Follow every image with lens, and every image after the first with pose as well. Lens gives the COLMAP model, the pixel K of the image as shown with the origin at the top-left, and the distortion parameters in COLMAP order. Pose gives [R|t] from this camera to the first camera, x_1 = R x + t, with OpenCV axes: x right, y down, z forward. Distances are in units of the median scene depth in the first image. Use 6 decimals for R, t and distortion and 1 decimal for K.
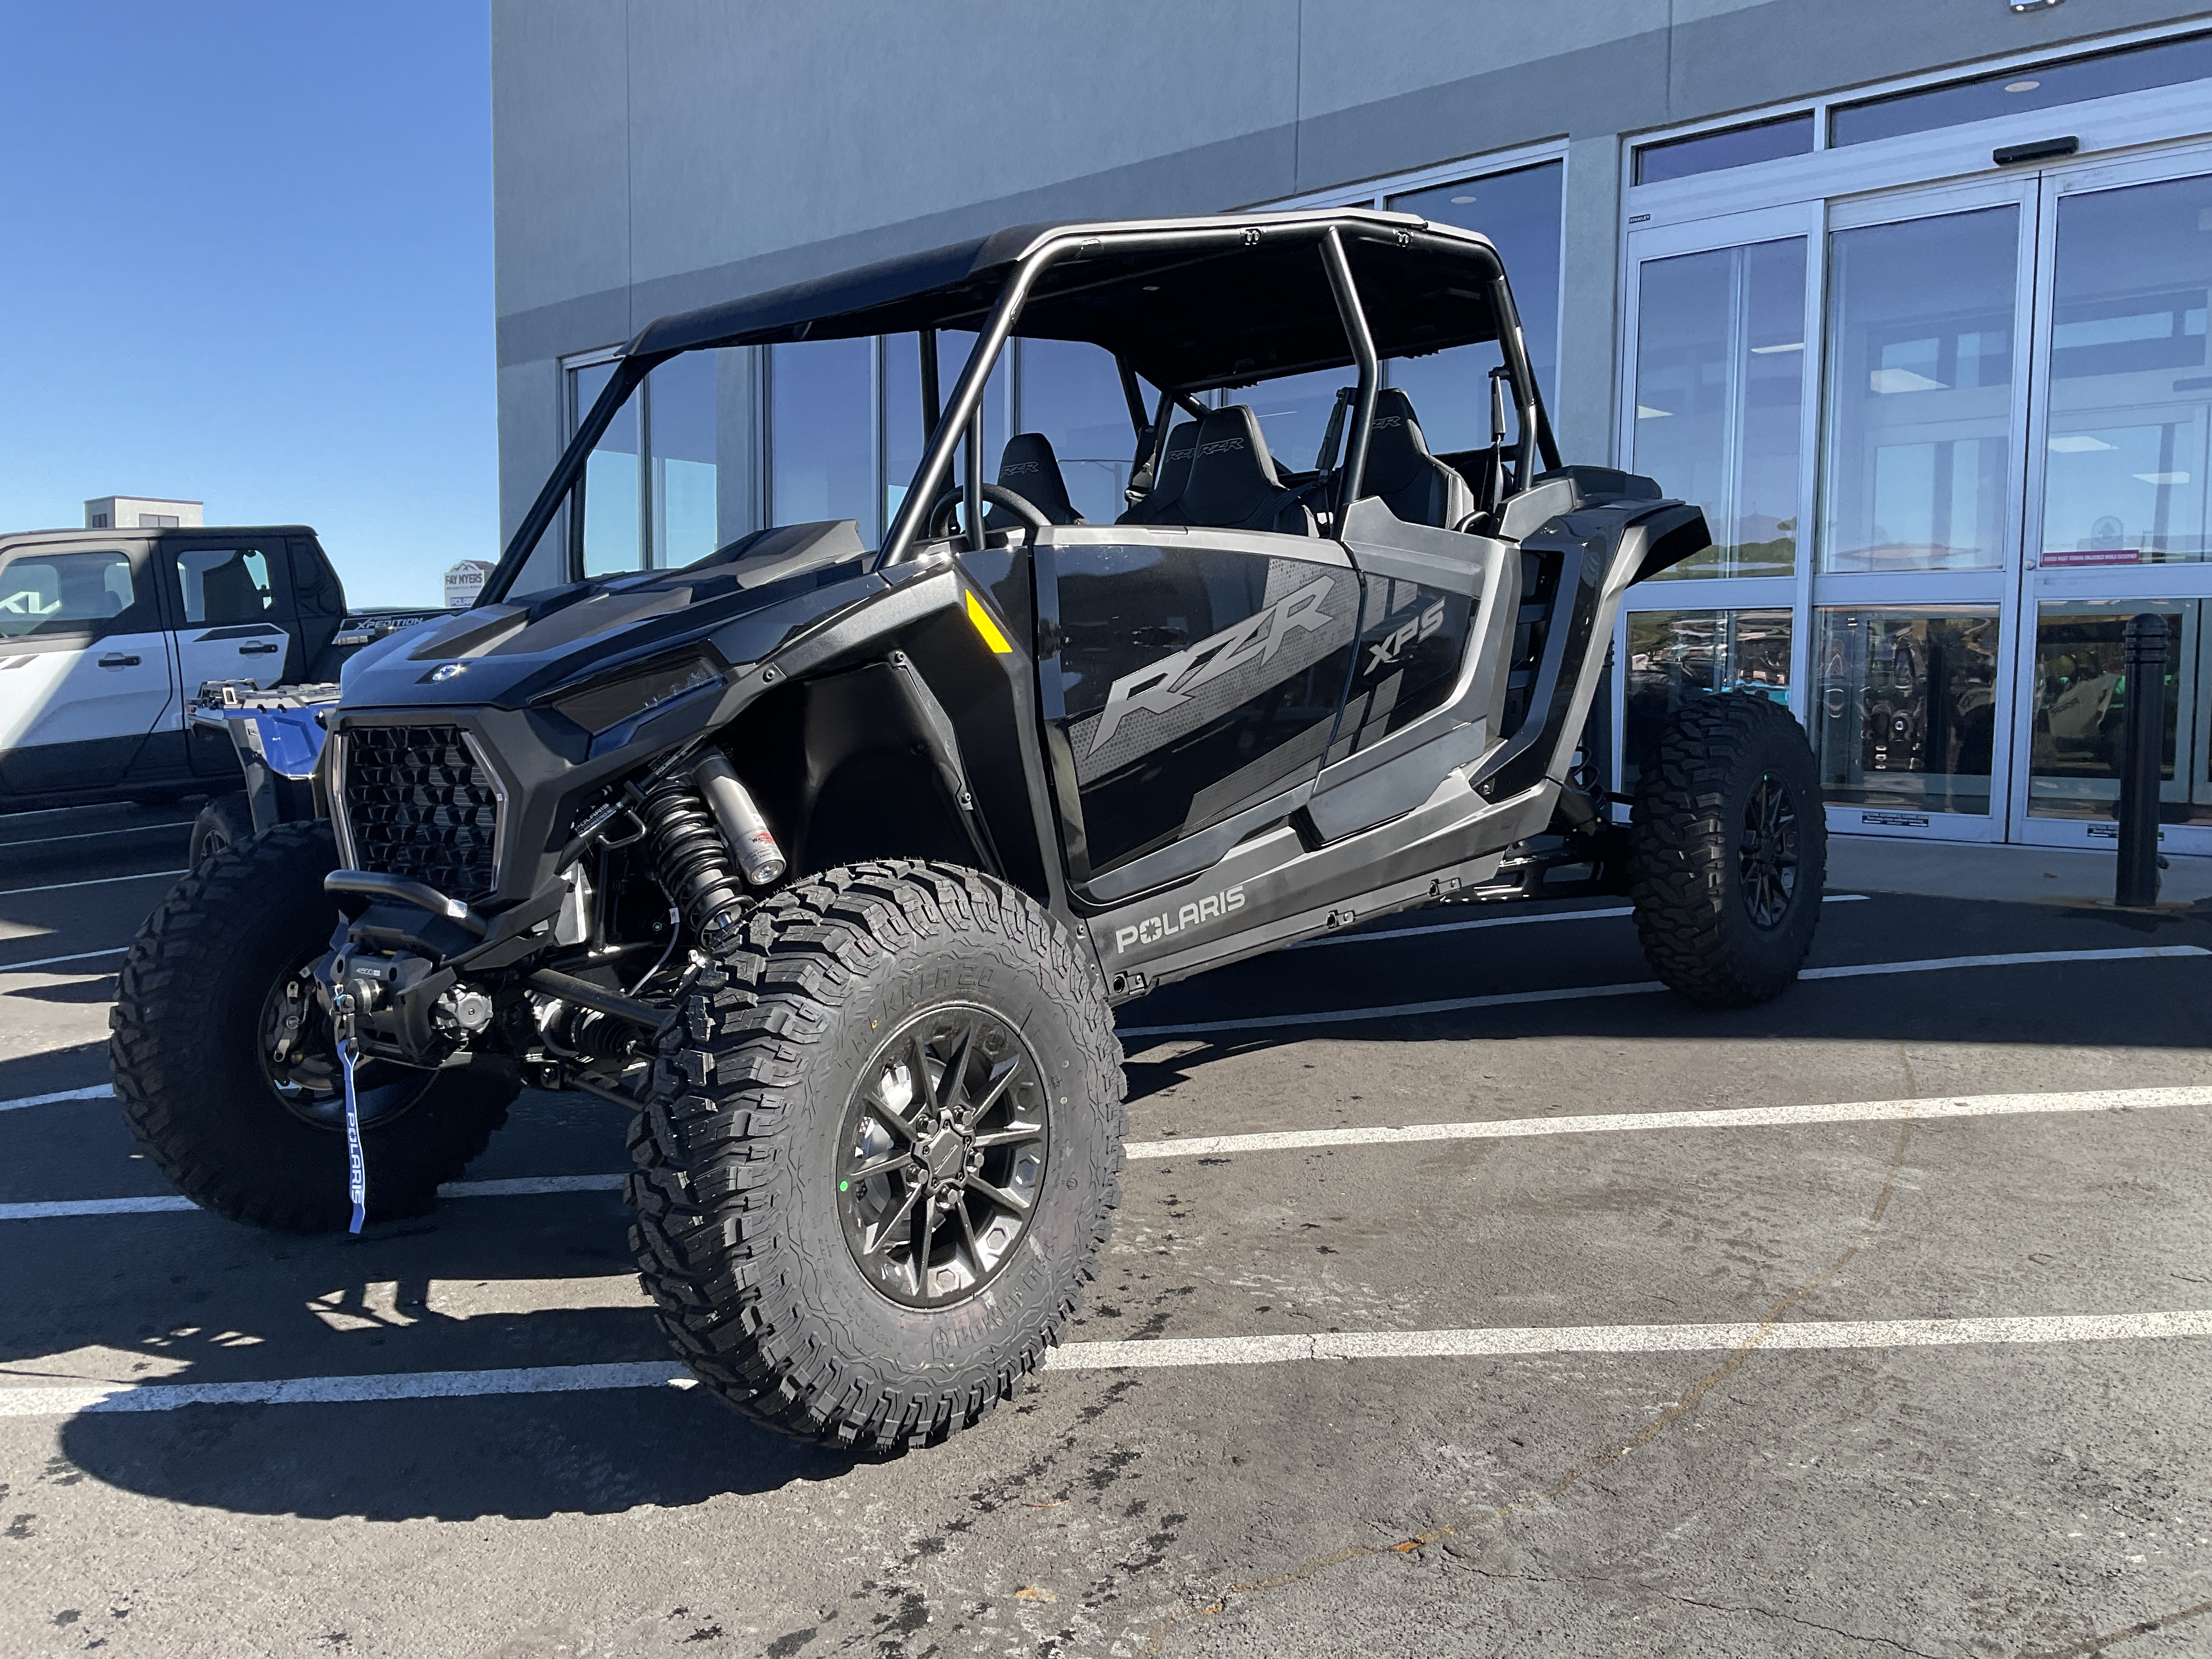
lens RADIAL K [[1899.8, 0, 1106.0], [0, 1899.8, 829.5], [0, 0, 1]] dist [0.013447, 0.004455]
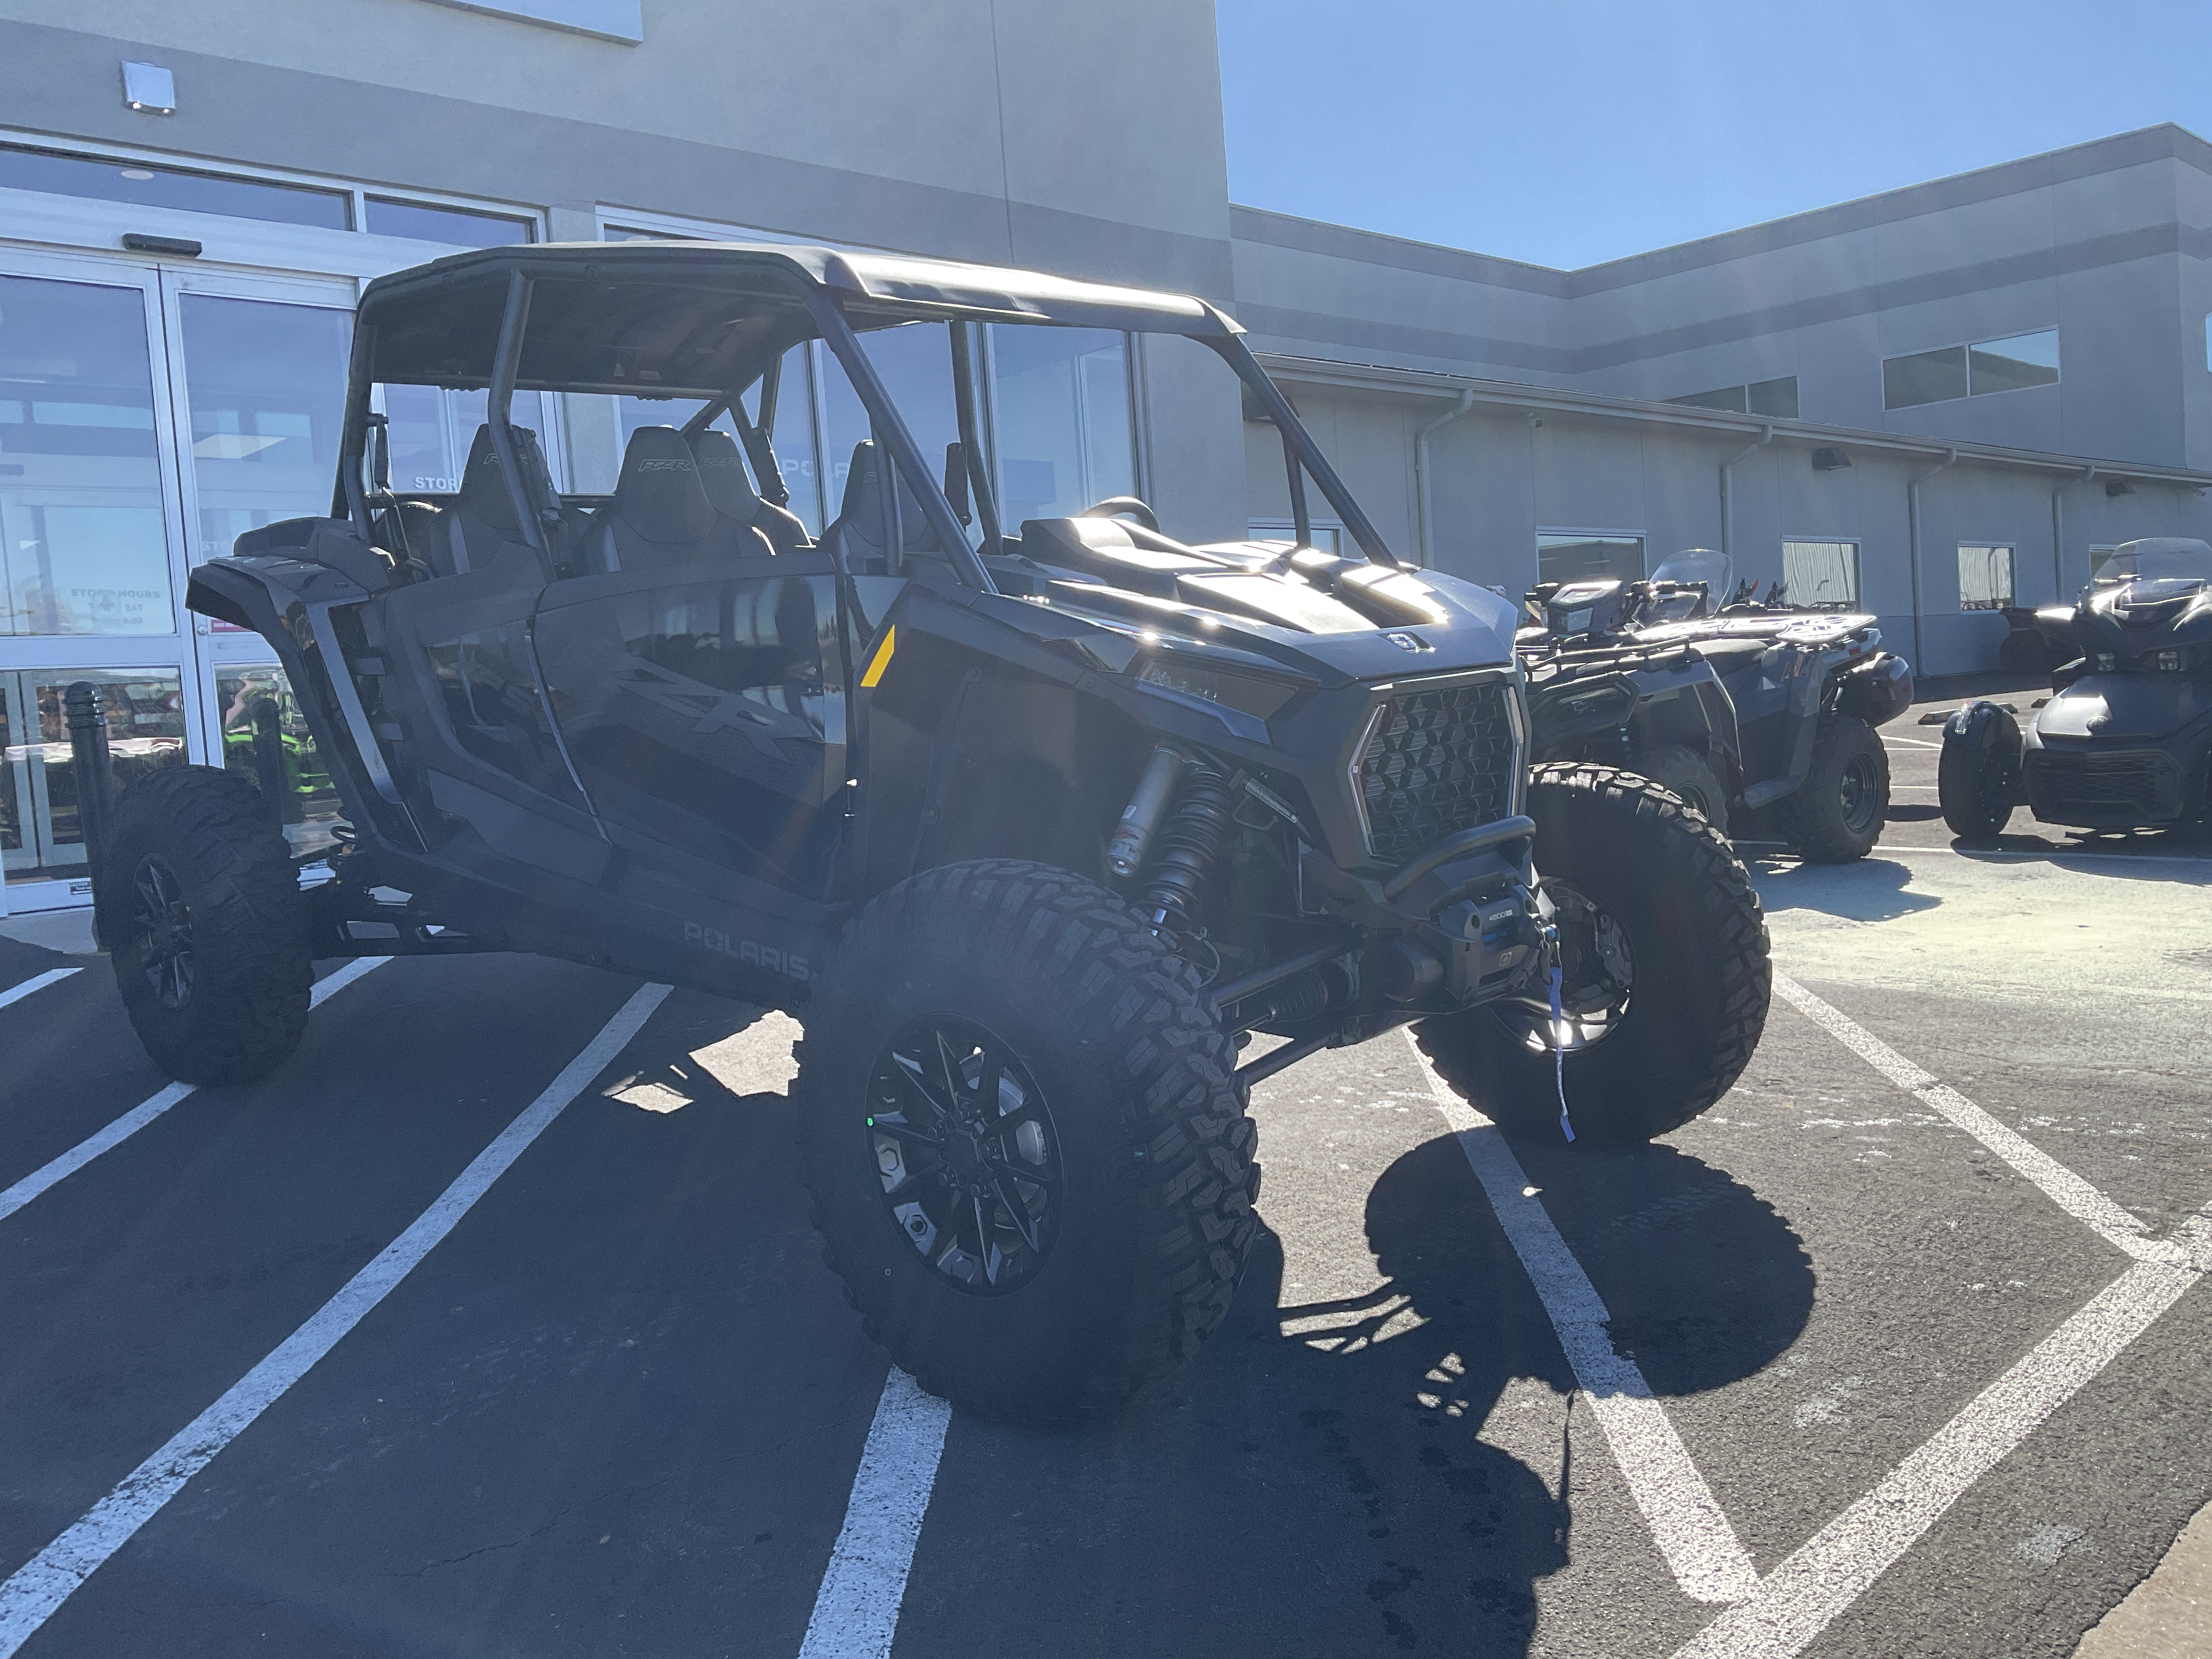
lens RADIAL K [[1899.8, 0, 1106.0], [0, 1899.8, 829.5], [0, 0, 1]] dist [0.013447, 0.004455]
pose [[0.020852, -0.074237, 0.997023, -1.248916], [0.149770, 0.986218, 0.070300, -0.059903], [-0.988501, 0.147858, 0.031683, 1.036481]]
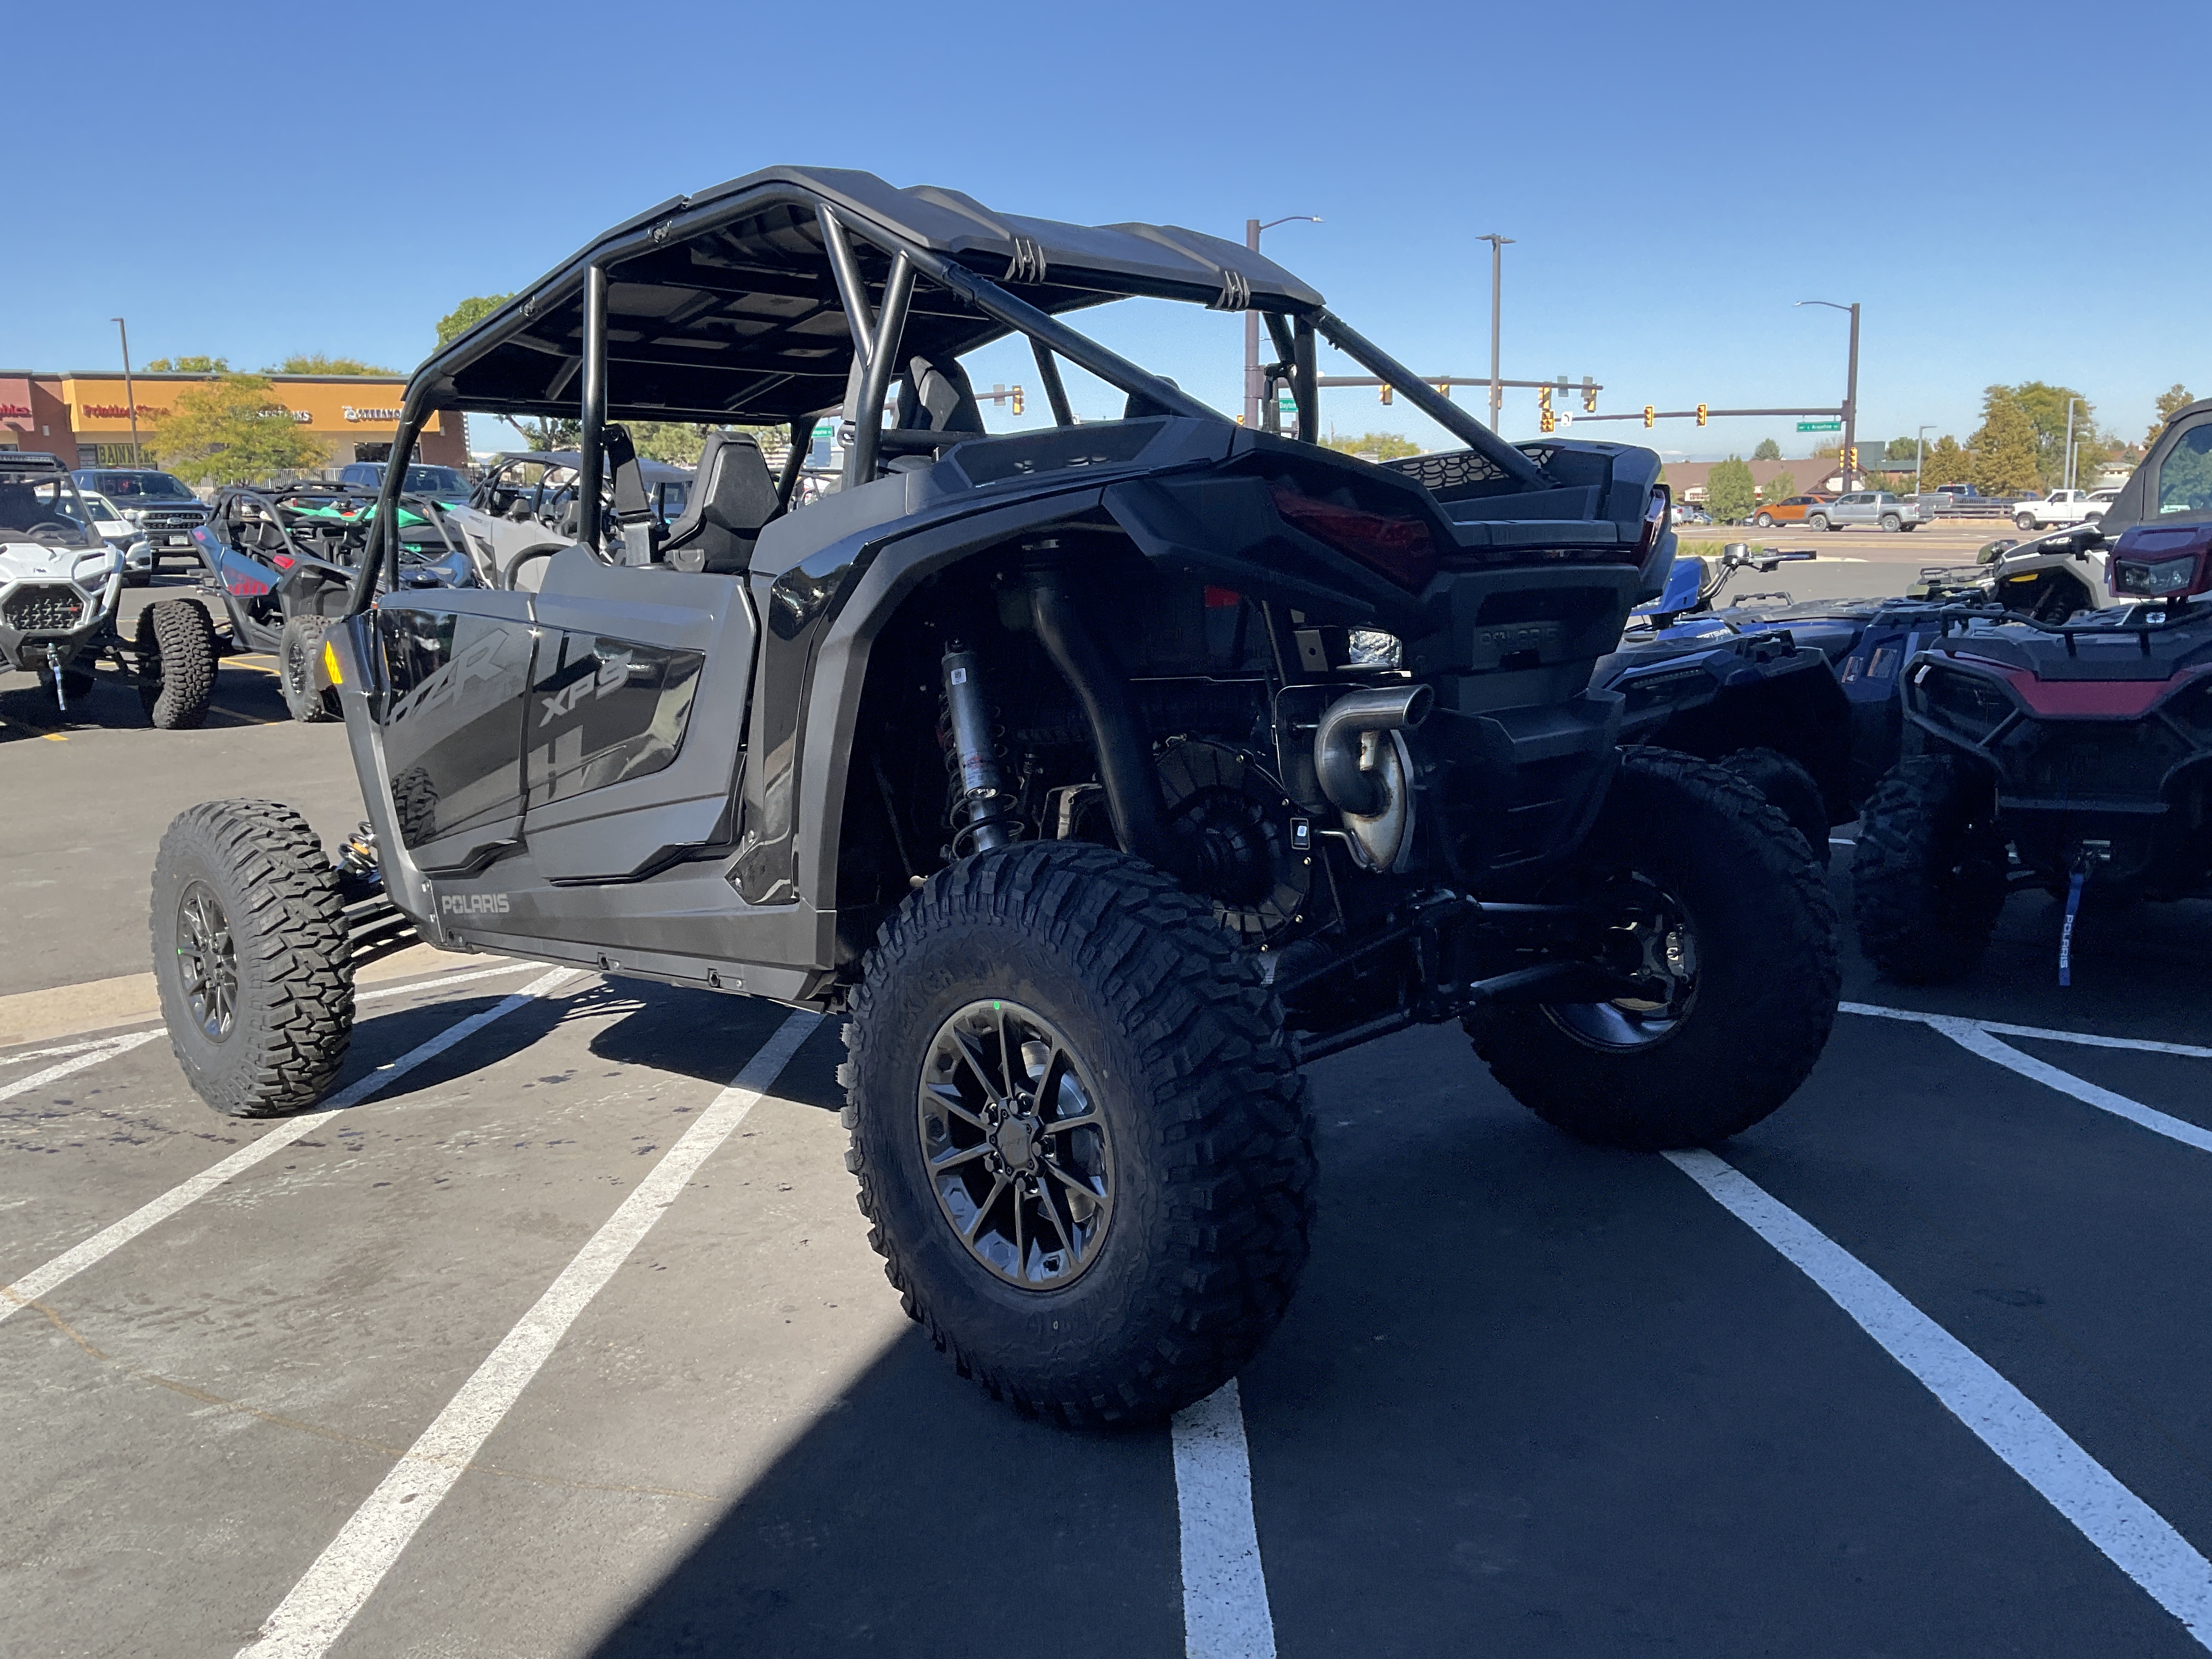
lens RADIAL K [[1809.2, 0, 1106.0], [0, 1809.2, 829.5], [0, 0, 1]] dist [0.000920, -0.105908]
pose [[-0.049772, 0.178782, -0.982629, 1.201131], [-0.061297, 0.981447, 0.181672, -0.246459], [0.996878, 0.069274, -0.037889, 1.496503]]
